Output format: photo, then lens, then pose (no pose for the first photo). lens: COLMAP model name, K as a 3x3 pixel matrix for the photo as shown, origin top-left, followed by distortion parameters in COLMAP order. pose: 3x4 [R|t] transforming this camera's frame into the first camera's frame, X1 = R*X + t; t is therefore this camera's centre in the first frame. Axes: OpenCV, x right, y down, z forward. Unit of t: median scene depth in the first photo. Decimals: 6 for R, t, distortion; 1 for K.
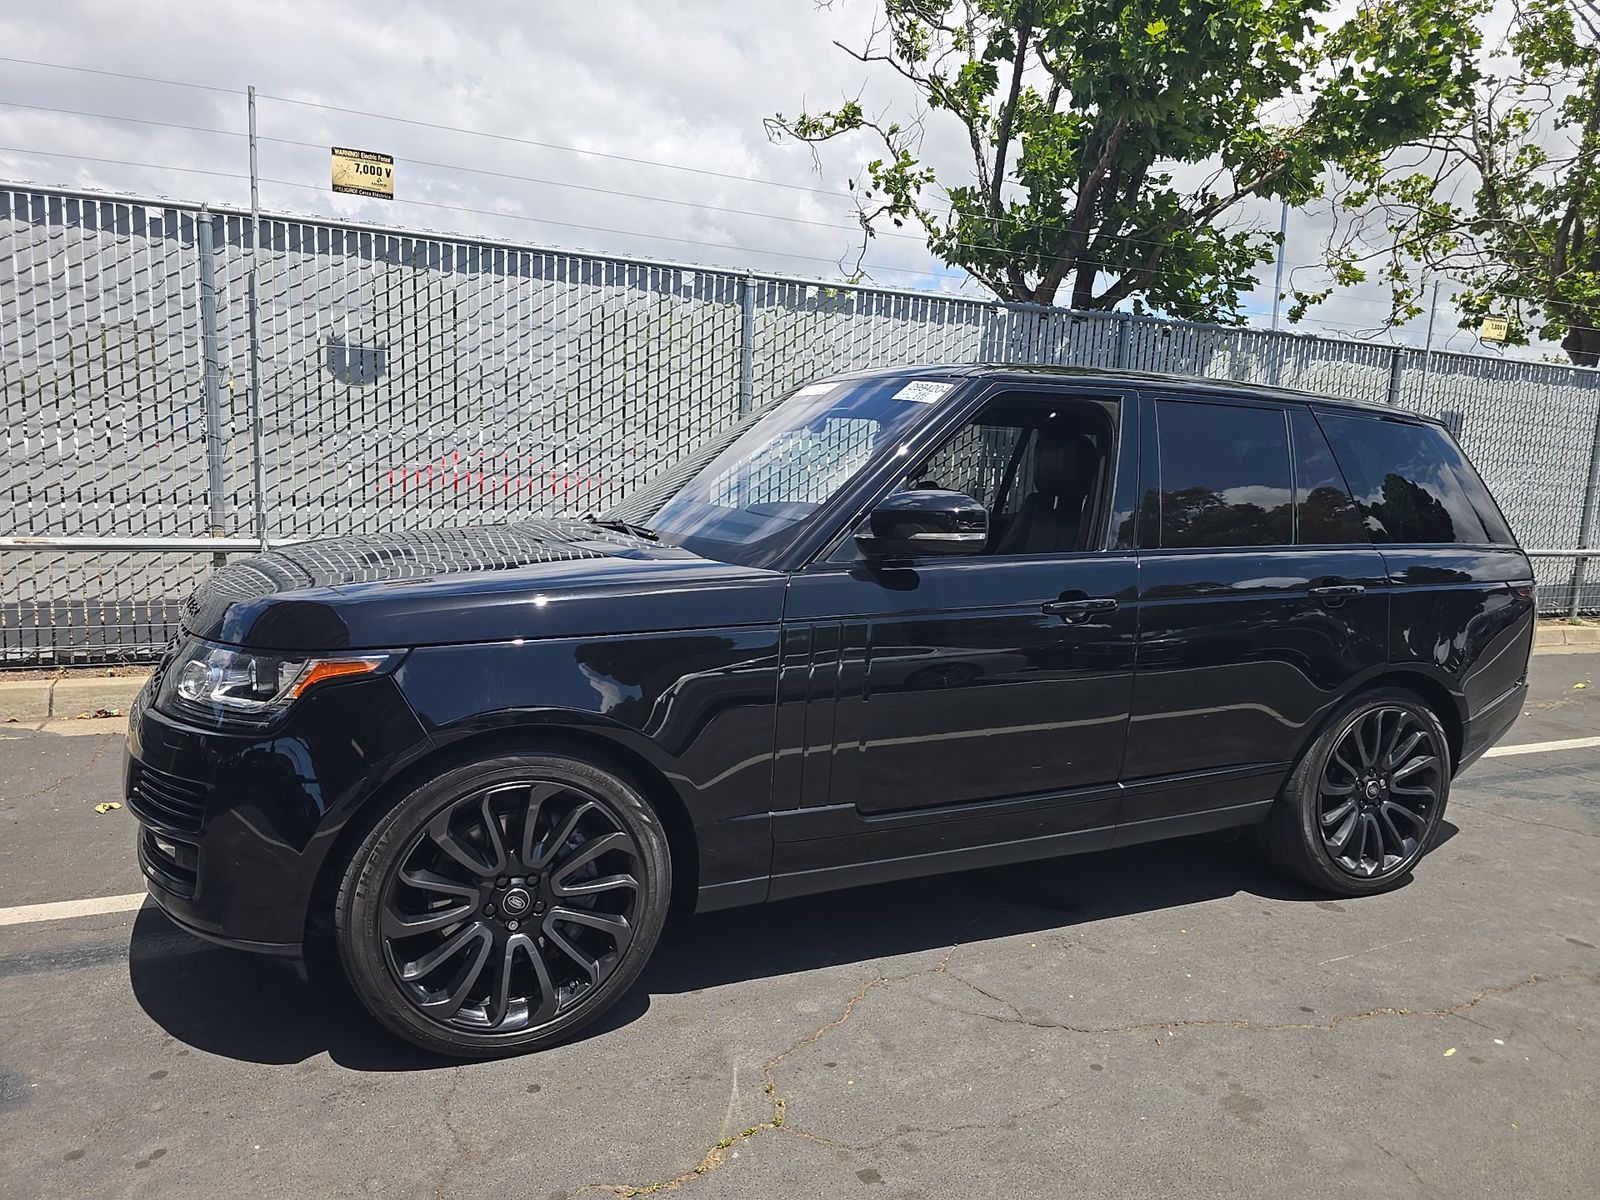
lens RADIAL K [[1061.6, 0, 799.8], [0, 1061.6, 640.3], [0, 0, 1]] dist [0.018970, -0.003733]
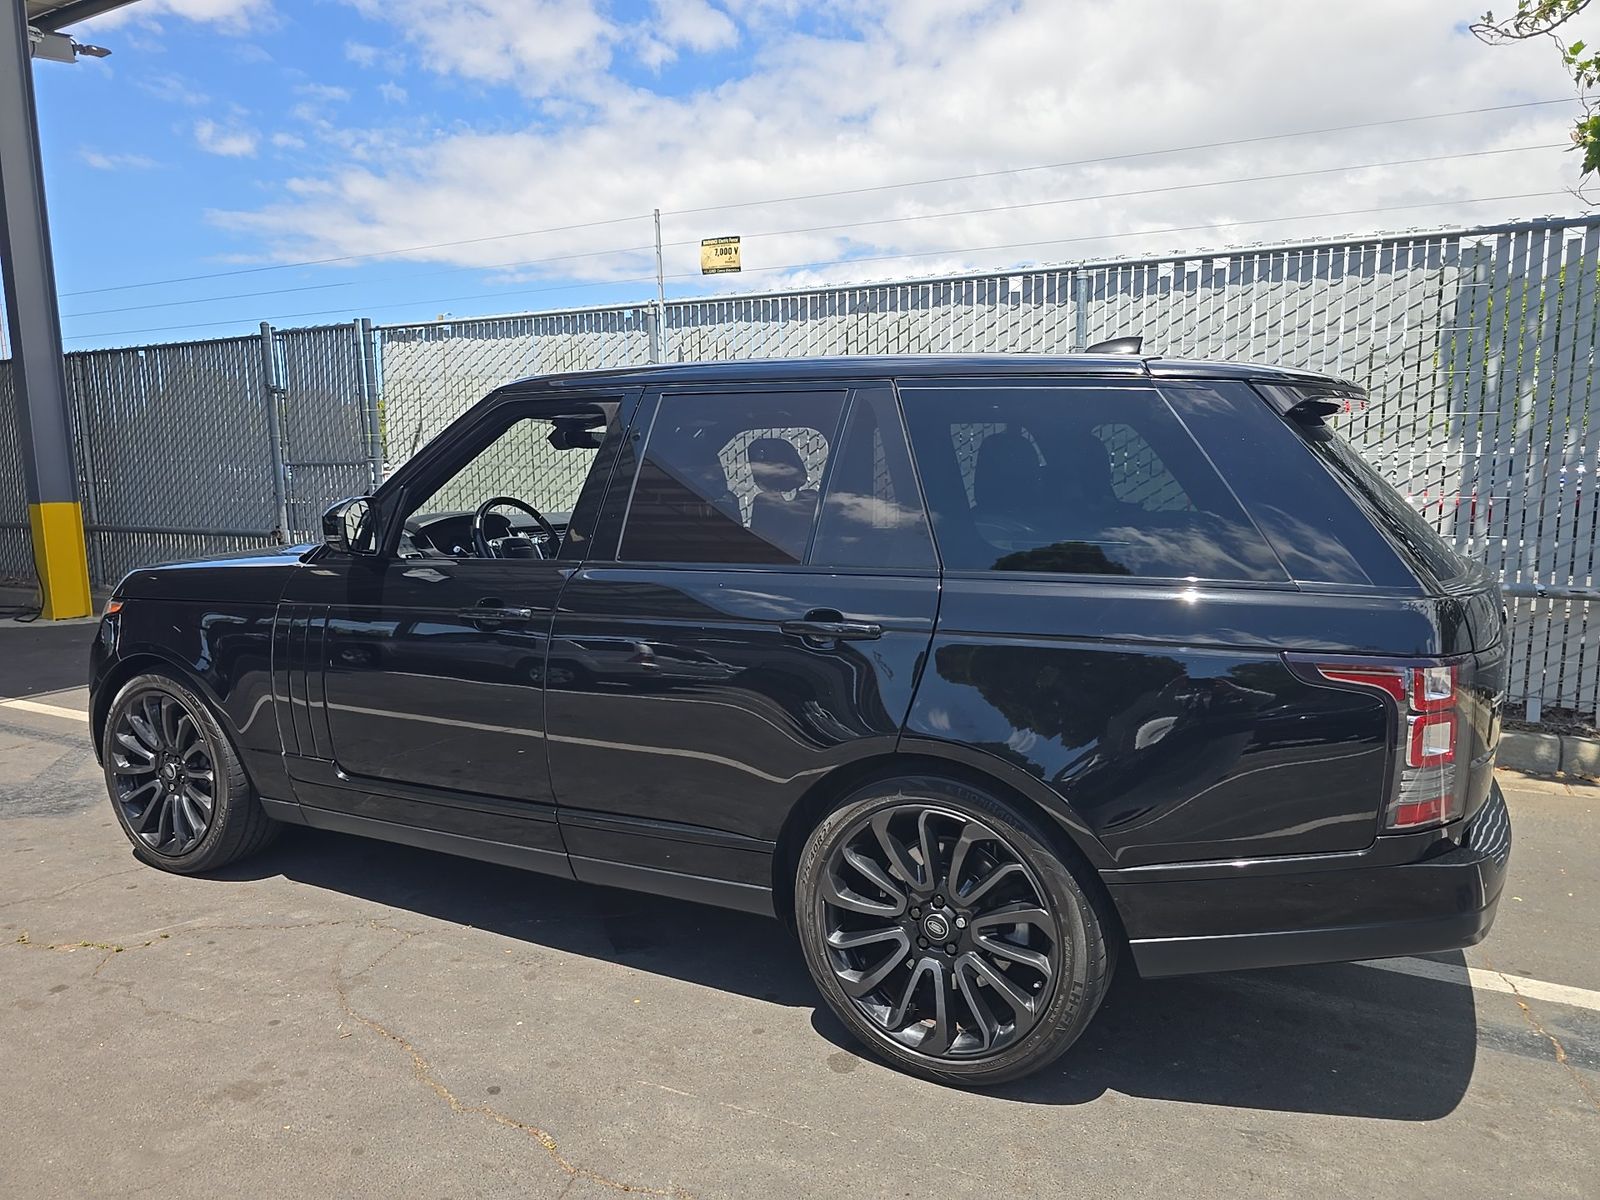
lens RADIAL K [[1098.4, 0, 799.9], [0, 1098.4, 601.3], [0, 0, 1]] dist [0.077024, -0.088065]
pose [[0.606677, 0.054011, -0.793112, 0.652009], [-0.107155, 0.994140, -0.014266, -0.026987], [0.787694, 0.093641, 0.608909, 0.308982]]
